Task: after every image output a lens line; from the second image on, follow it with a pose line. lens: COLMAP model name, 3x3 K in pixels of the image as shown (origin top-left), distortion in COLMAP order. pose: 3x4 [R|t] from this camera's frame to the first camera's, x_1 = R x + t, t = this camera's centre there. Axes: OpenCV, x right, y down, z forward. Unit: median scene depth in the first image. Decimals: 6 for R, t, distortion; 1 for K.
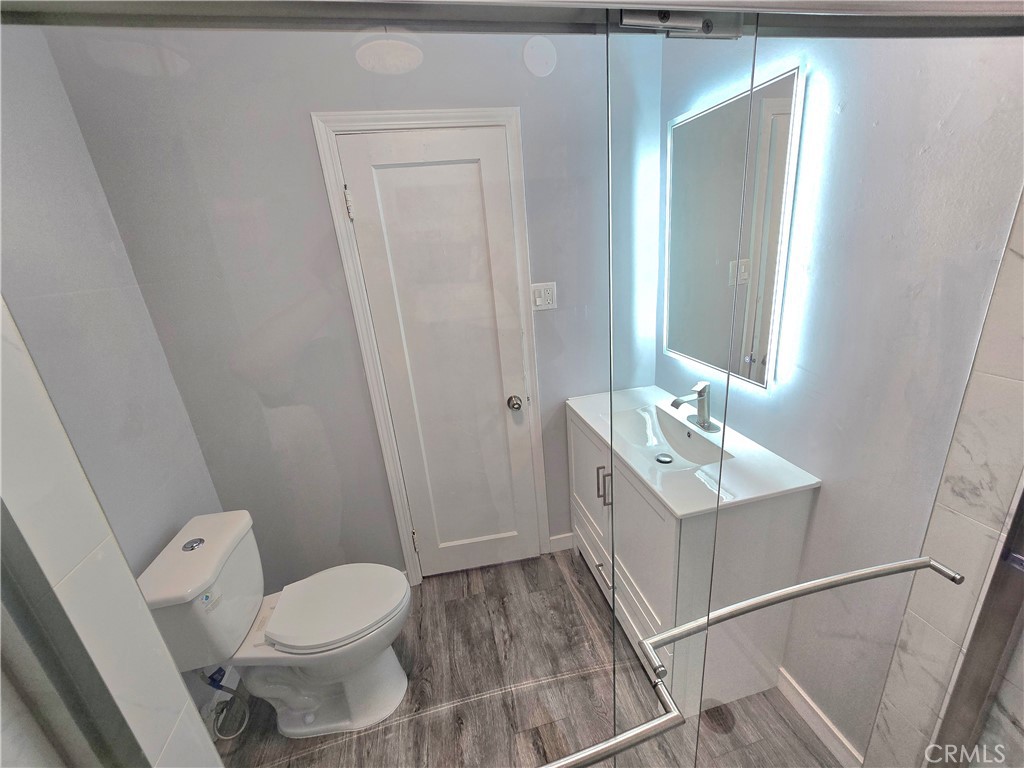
lens RADIAL K [[420.2, 0, 514.0], [0, 420.2, 381.1], [0, 0, 1]] dist [0.000240, -0.000382]
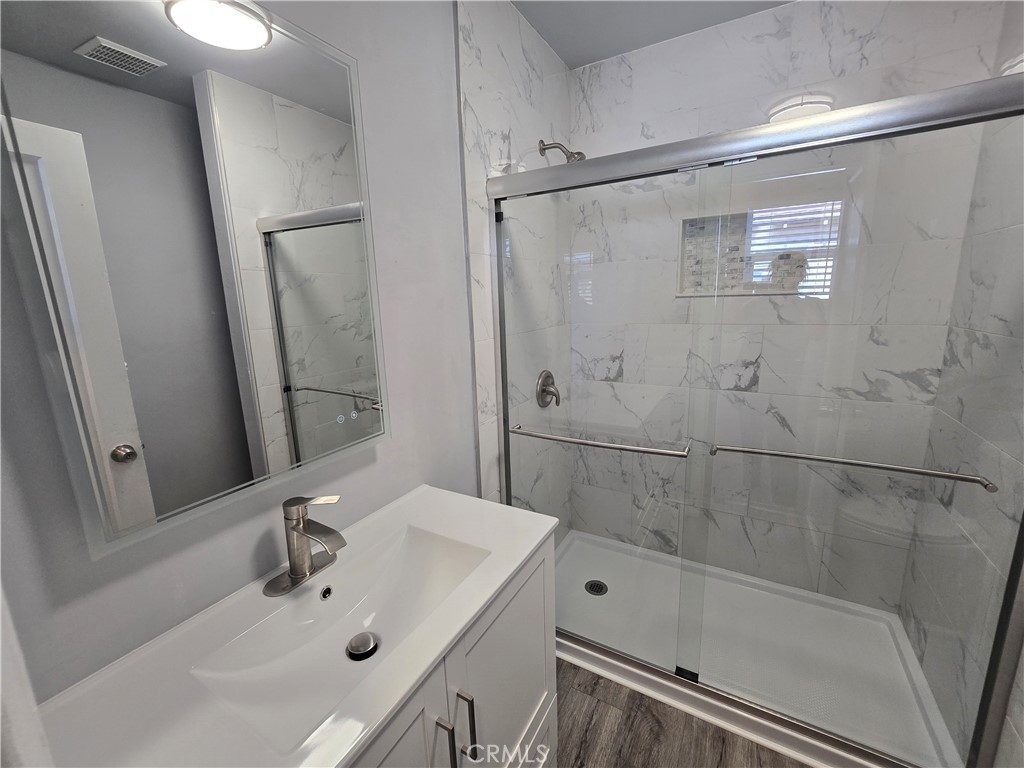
lens RADIAL K [[420.2, 0, 514.0], [0, 420.2, 381.1], [0, 0, 1]] dist [0.000240, -0.000382]
pose [[-0.732120, -0.027342, 0.680626, -0.251922], [0.305679, 0.879748, 0.364147, -0.464132], [-0.608736, 0.474653, -0.635724, 2.032912]]
